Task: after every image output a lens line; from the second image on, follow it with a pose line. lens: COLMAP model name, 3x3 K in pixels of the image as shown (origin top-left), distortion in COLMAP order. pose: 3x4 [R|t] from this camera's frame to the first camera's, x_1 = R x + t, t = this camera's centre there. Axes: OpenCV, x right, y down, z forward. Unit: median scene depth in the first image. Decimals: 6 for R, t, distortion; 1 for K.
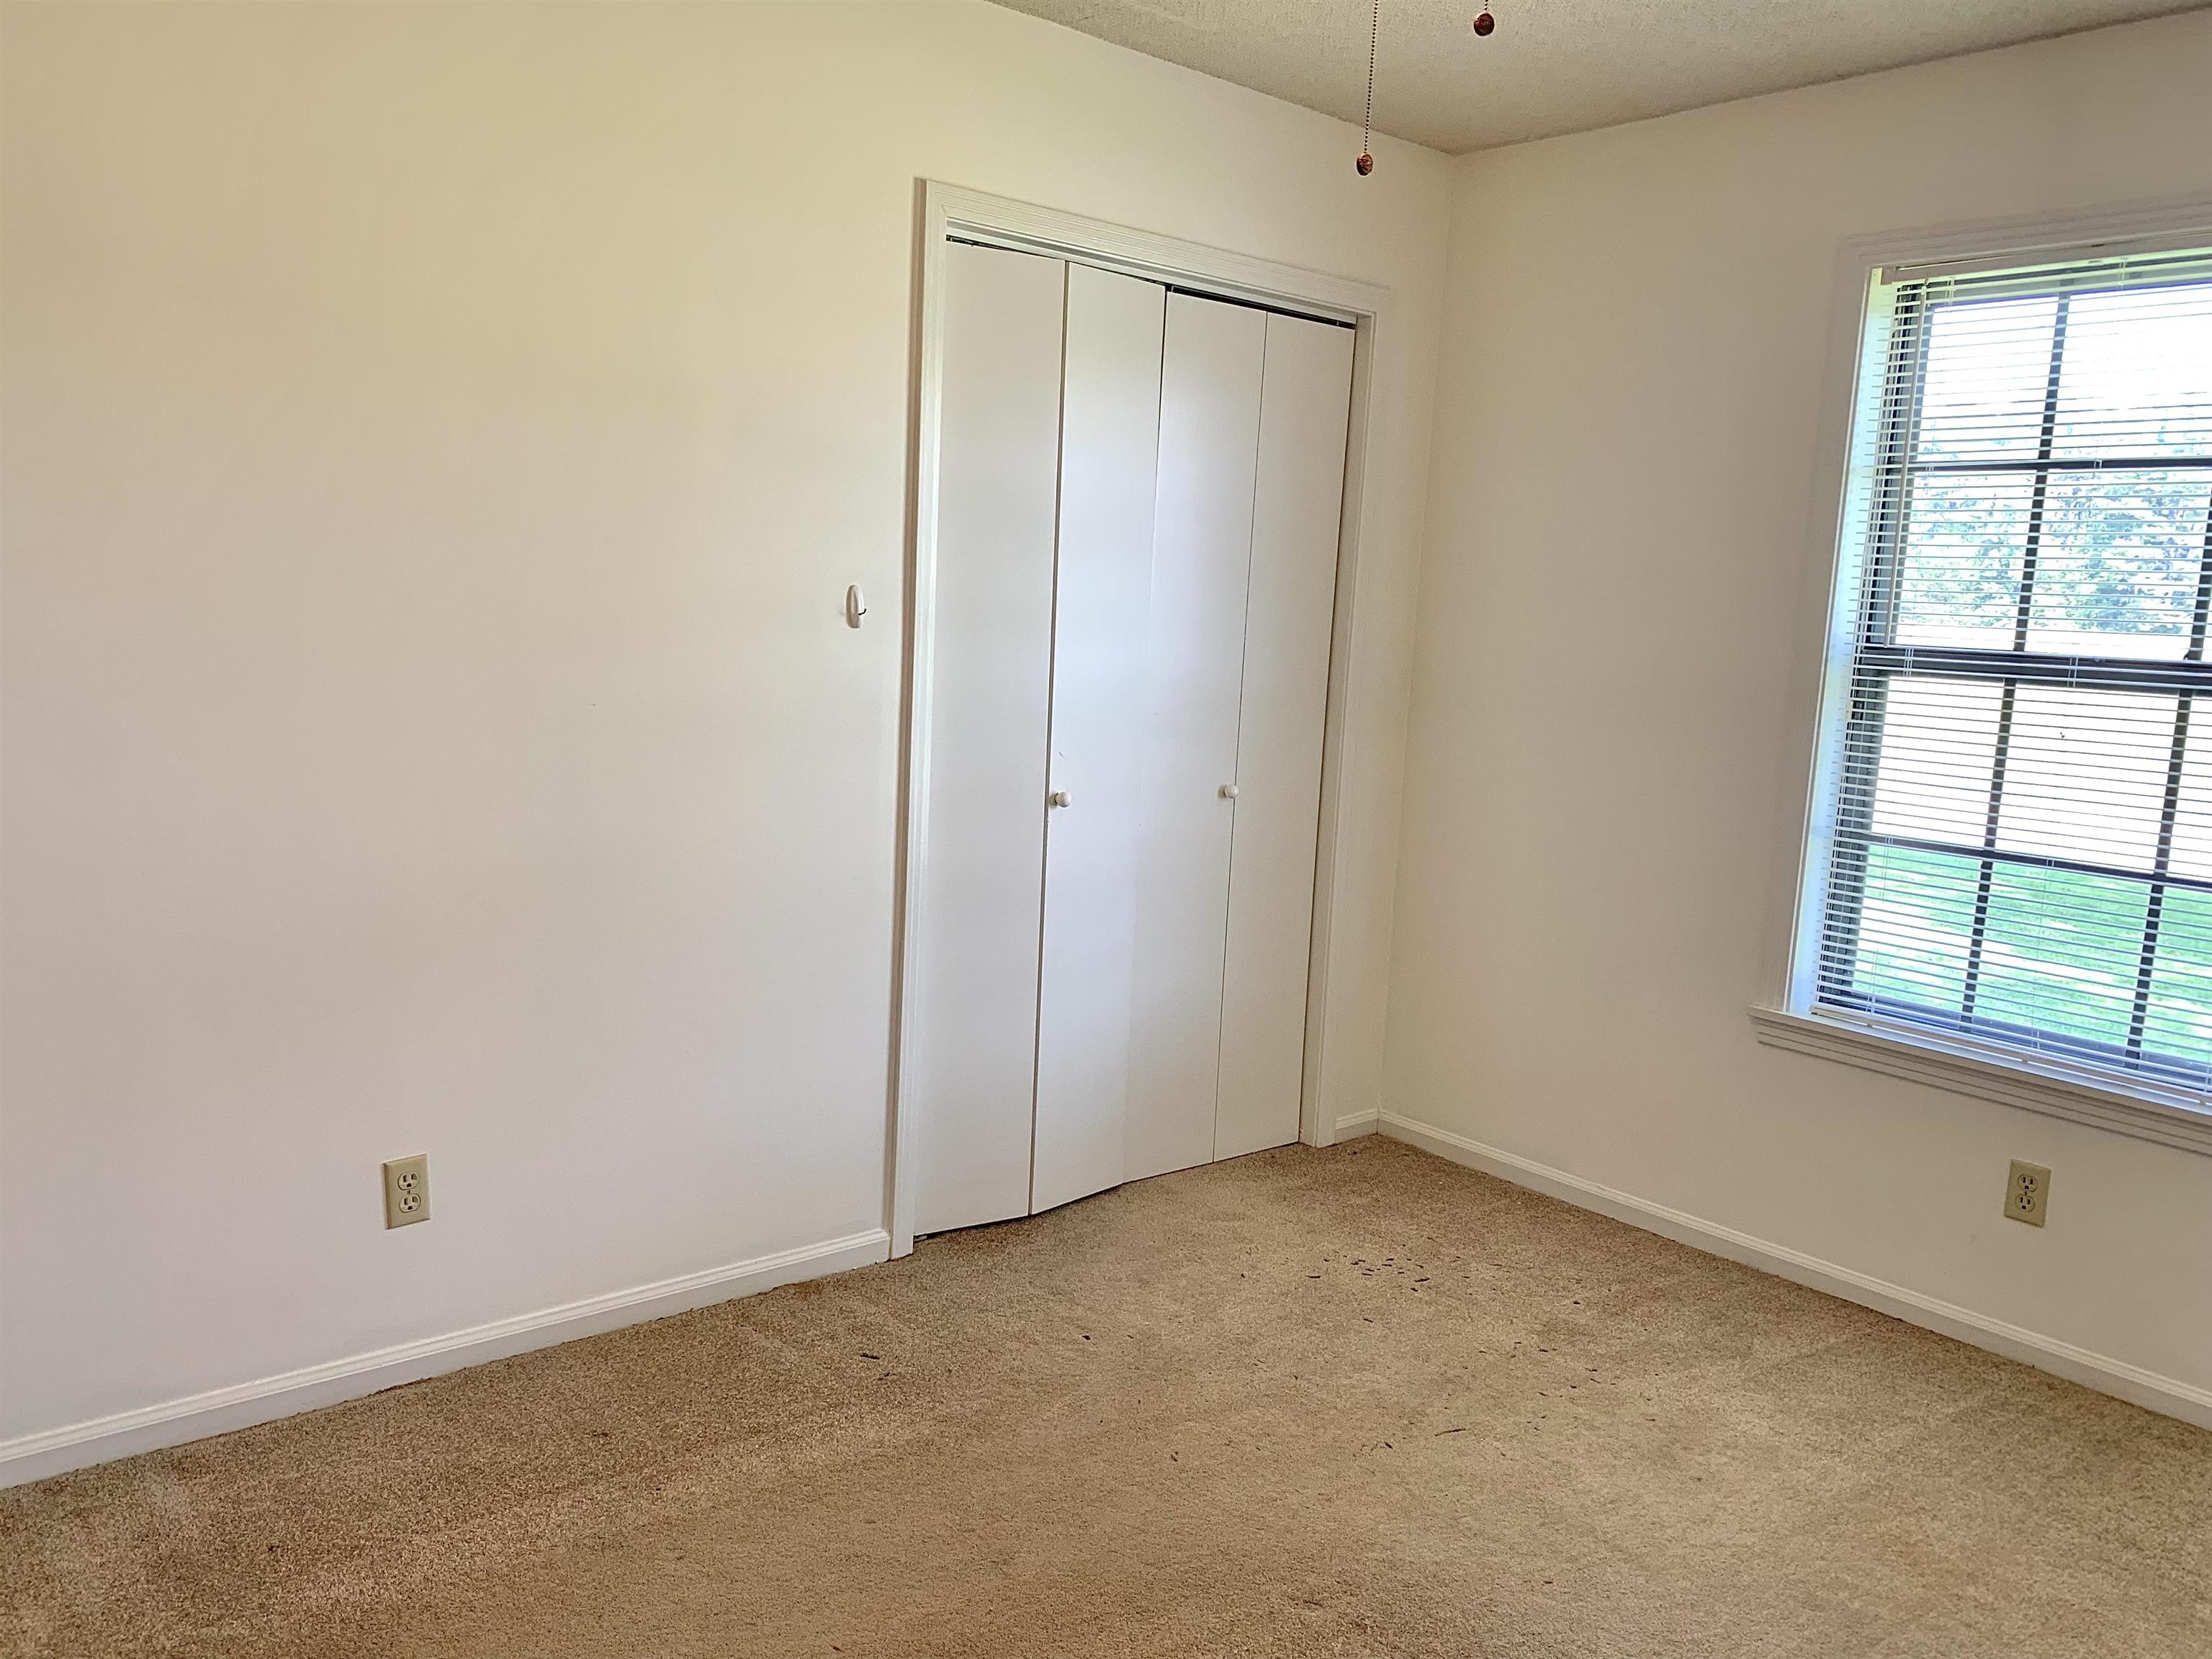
lens RADIAL K [[1664.9, 0, 1105.8], [0, 1664.9, 870.0], [0, 0, 1]] dist [-0.003054, -0.007920]
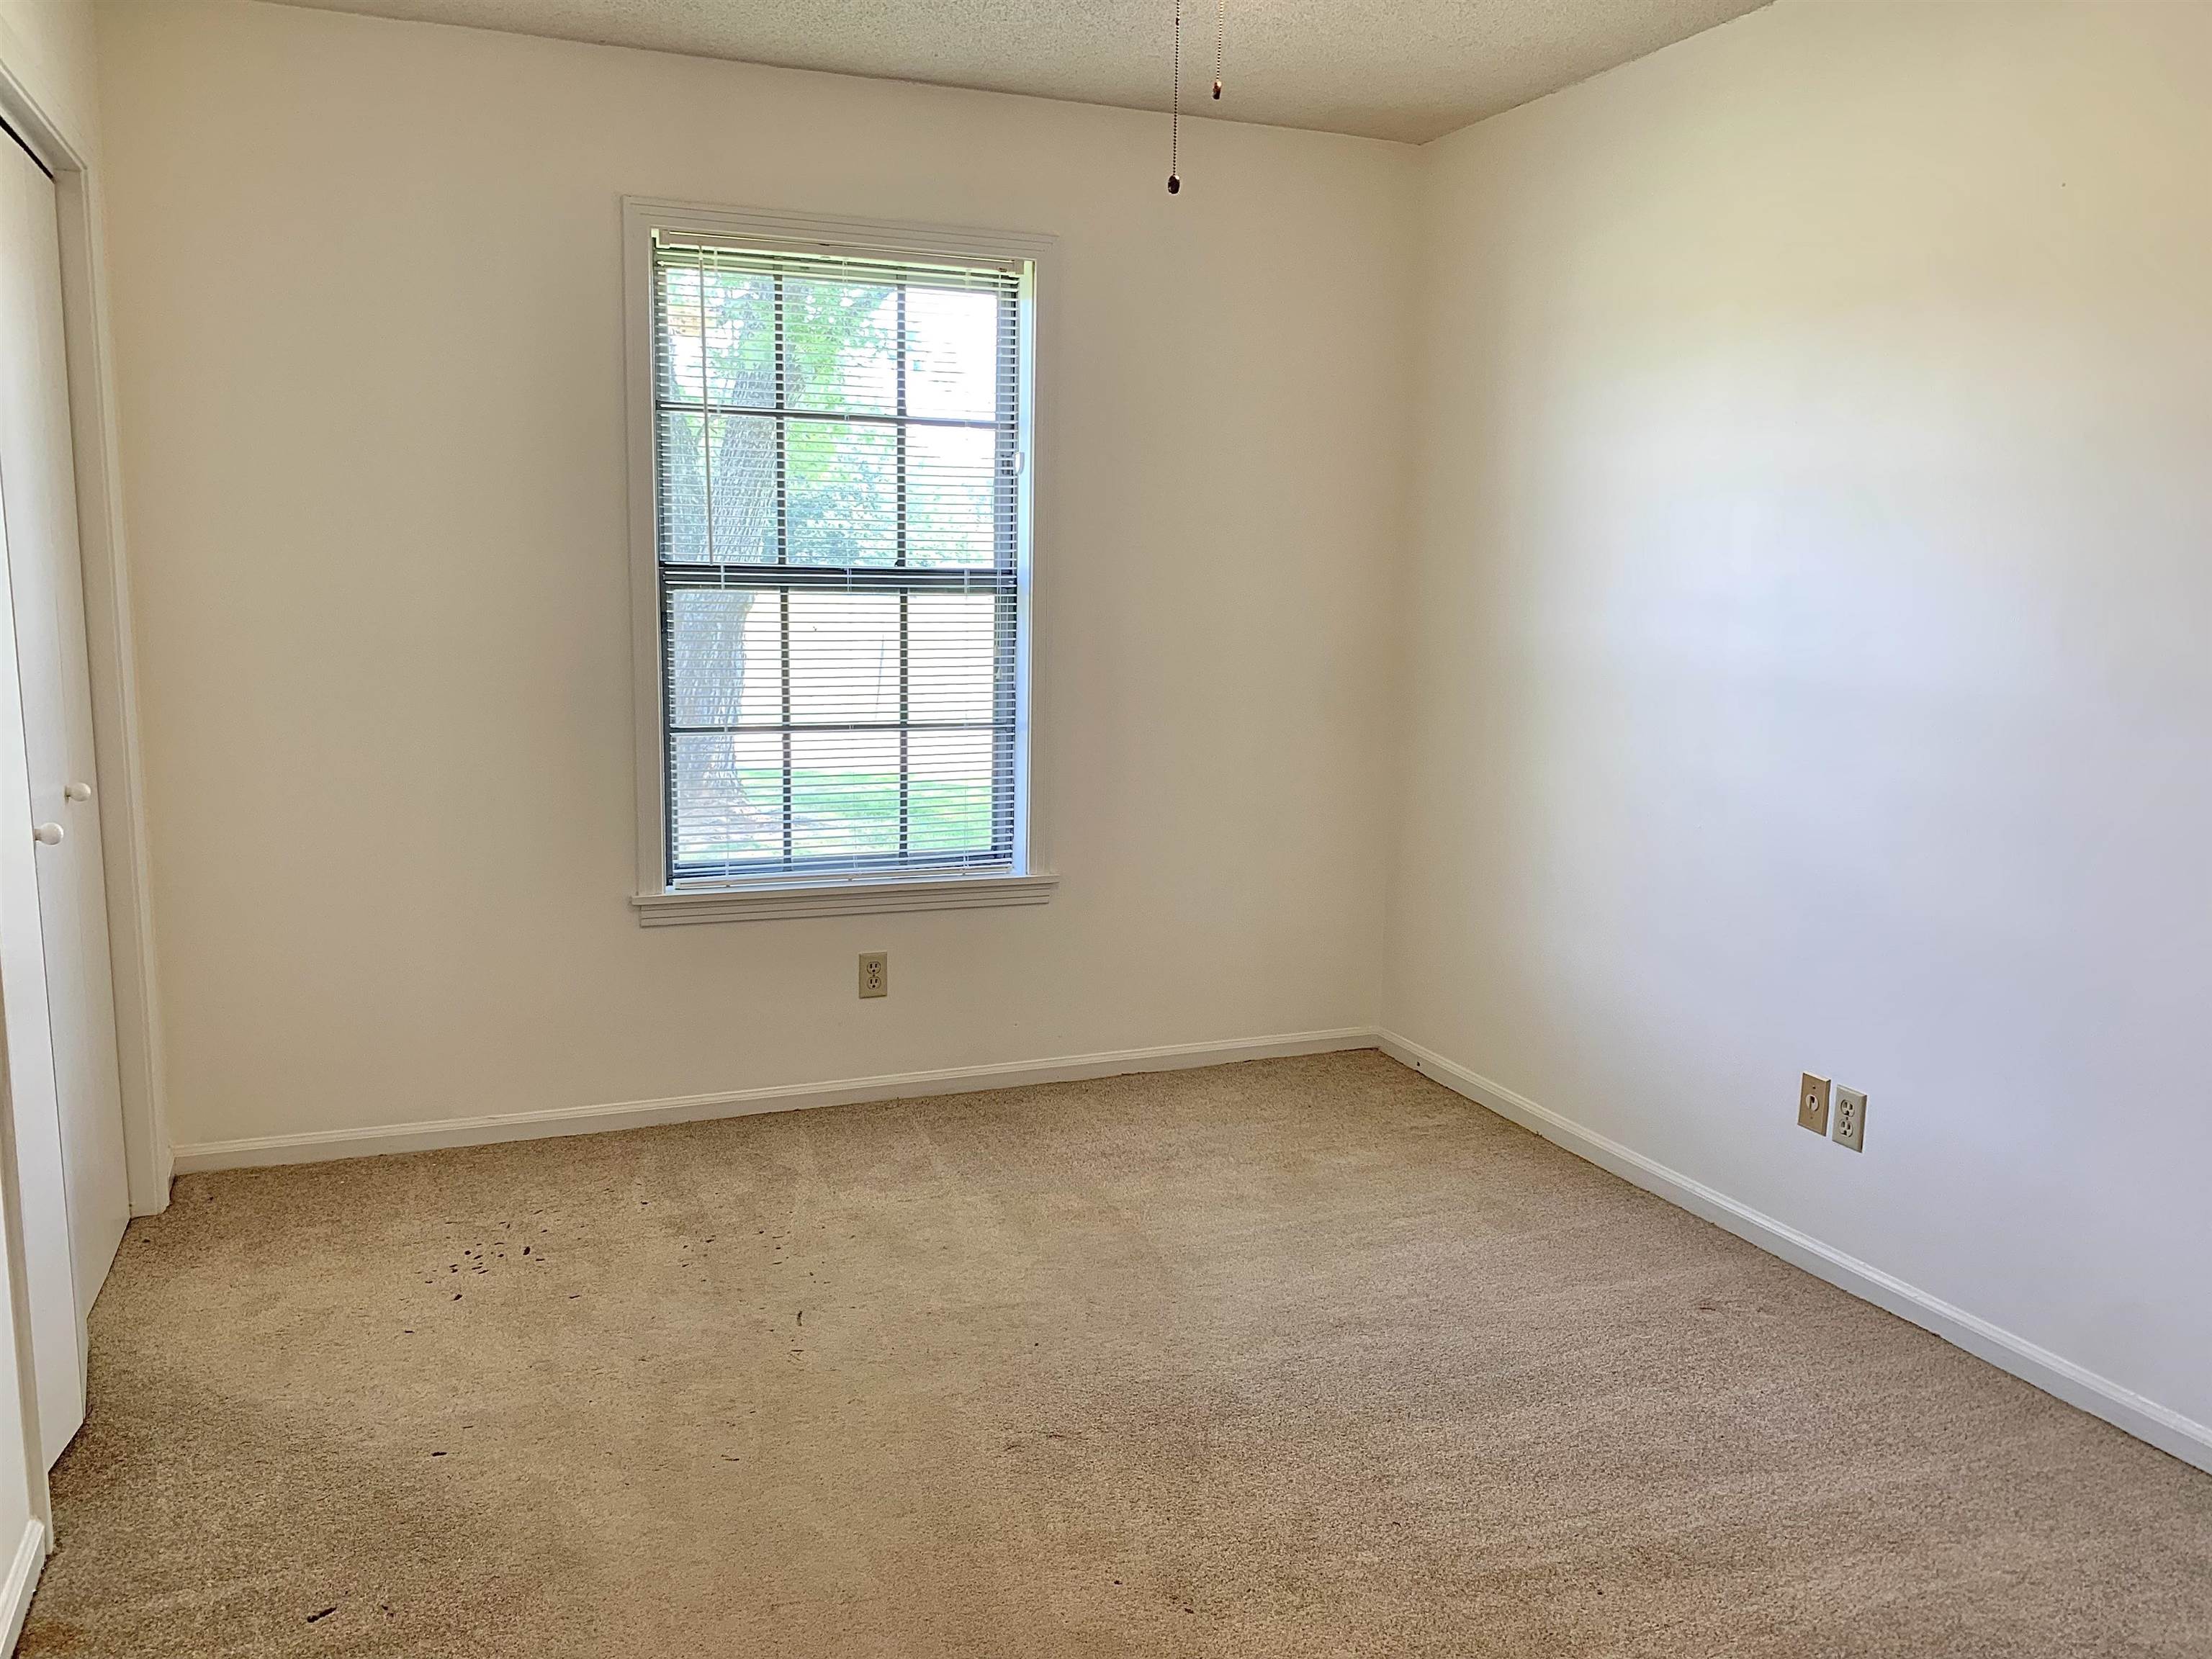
lens RADIAL K [[1647.0, 0, 1102.7], [0, 1647.0, 848.2], [0, 0, 1]] dist [0.002149, -0.031991]
pose [[0.293853, -0.202293, 0.934199, -0.581350], [0.145005, 0.975471, 0.165619, -0.092668], [-0.944788, 0.086796, 0.315978, 0.392693]]
